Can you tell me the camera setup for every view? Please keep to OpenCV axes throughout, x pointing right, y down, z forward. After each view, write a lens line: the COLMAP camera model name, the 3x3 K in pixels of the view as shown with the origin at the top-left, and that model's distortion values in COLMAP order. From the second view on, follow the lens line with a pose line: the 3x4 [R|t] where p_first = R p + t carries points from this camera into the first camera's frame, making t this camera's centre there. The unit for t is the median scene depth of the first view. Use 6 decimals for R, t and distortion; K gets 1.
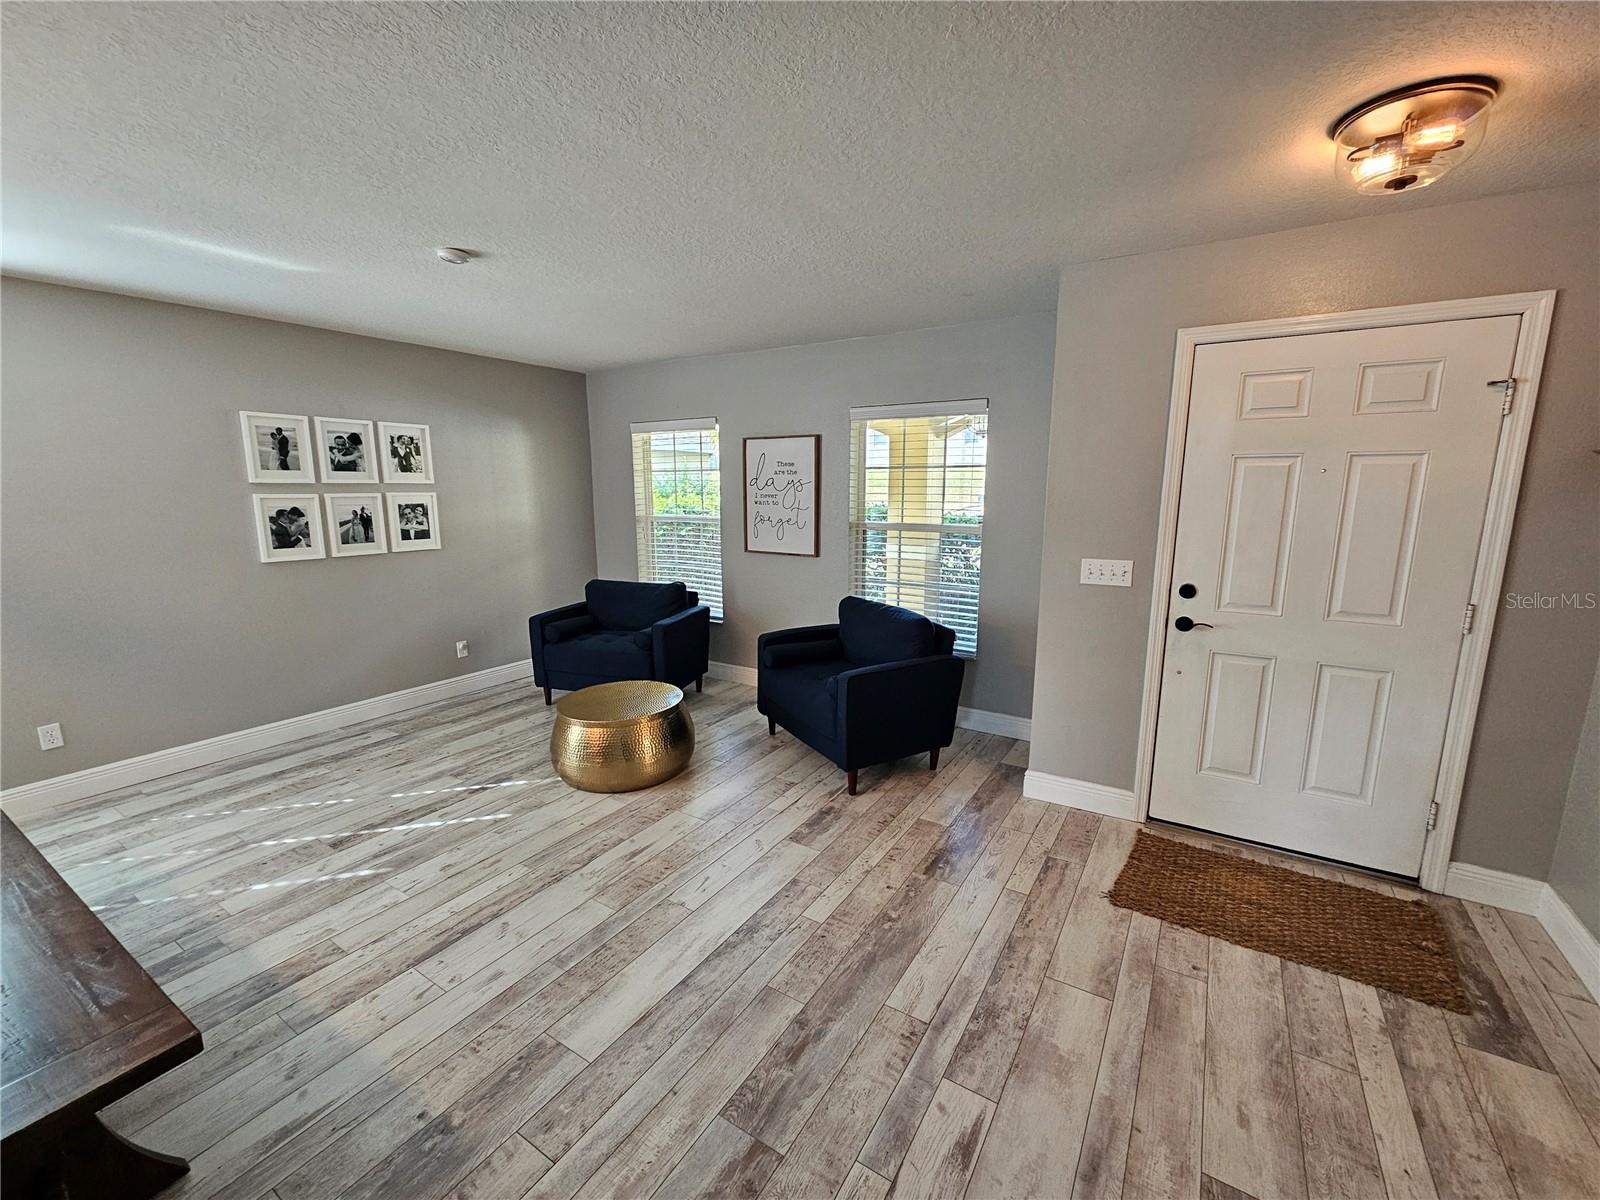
lens RADIAL K [[655.5, 0, 801.3], [0, 655.5, 596.8], [0, 0, 1]] dist [0.004640, -0.000409]
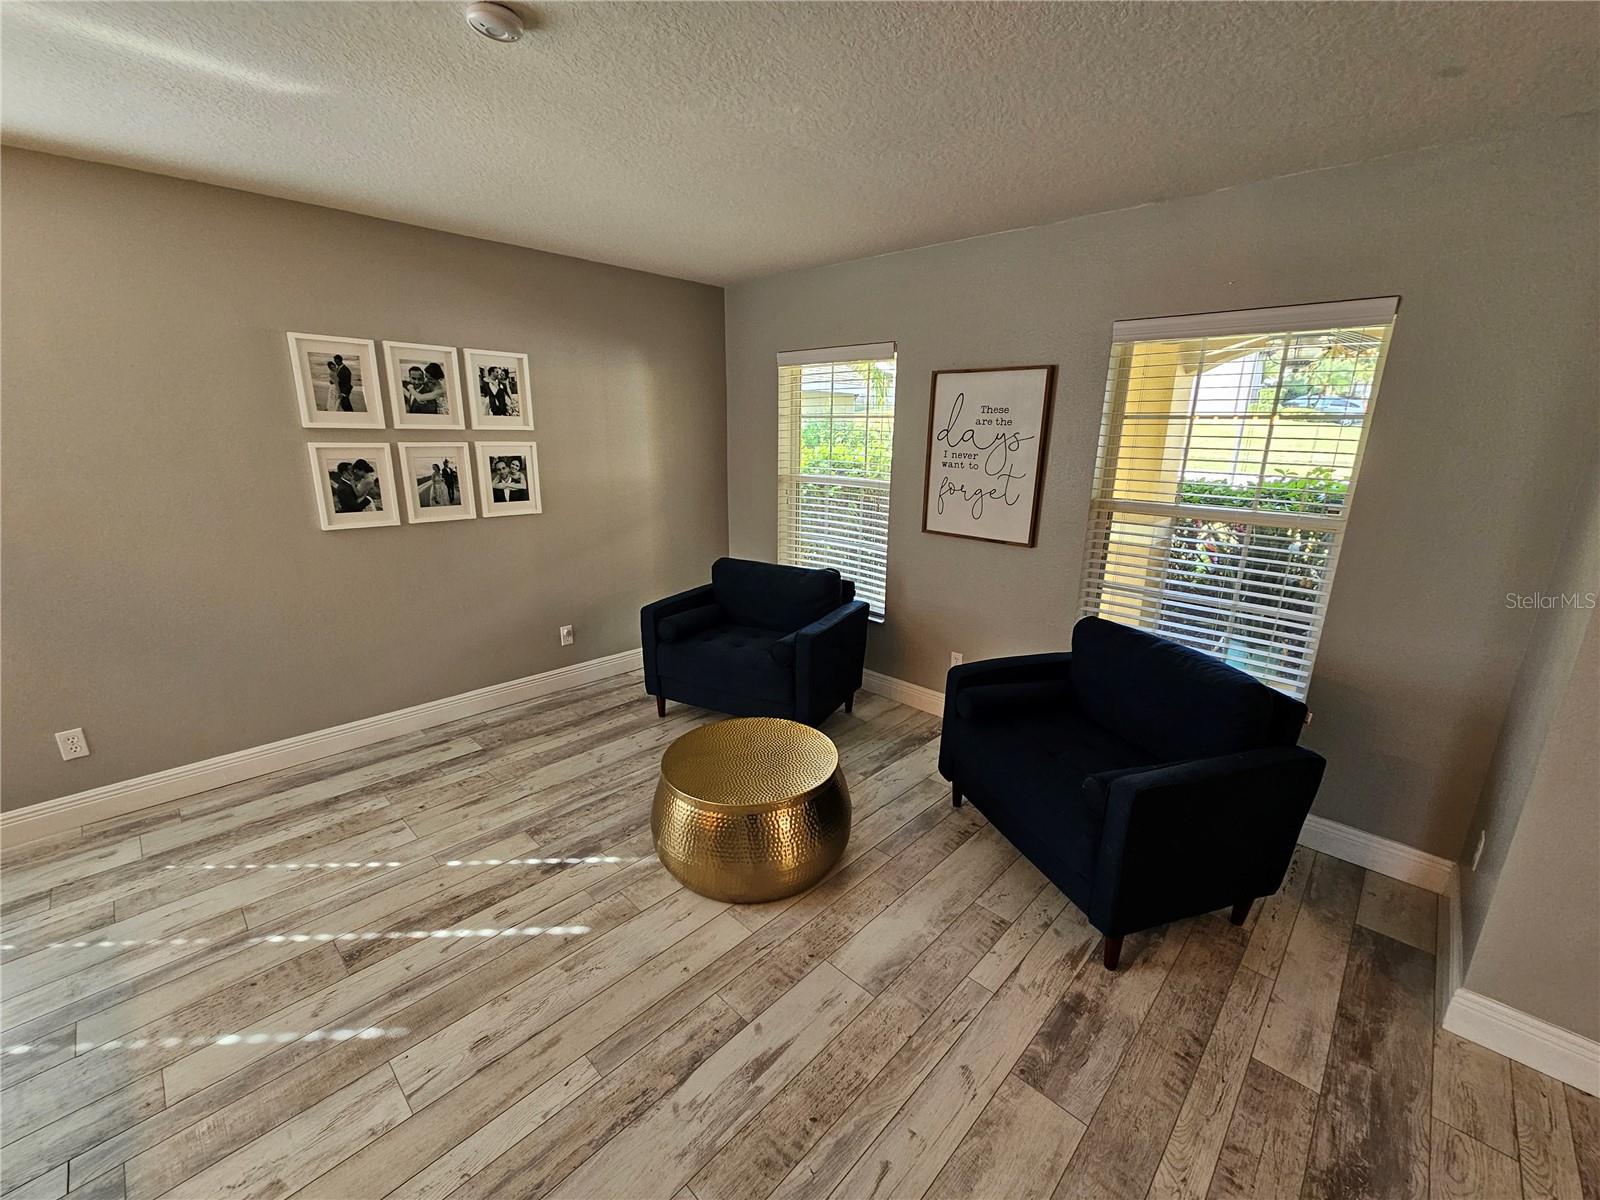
lens RADIAL K [[655.5, 0, 797.0], [0, 655.5, 599.6], [0, 0, 1]] dist [0.004640, -0.000409]
pose [[0.978346, 0.068454, -0.195328, -0.097506], [-0.051028, 0.994367, 0.092898, -0.070735], [0.200587, -0.080919, 0.976328, 0.329057]]
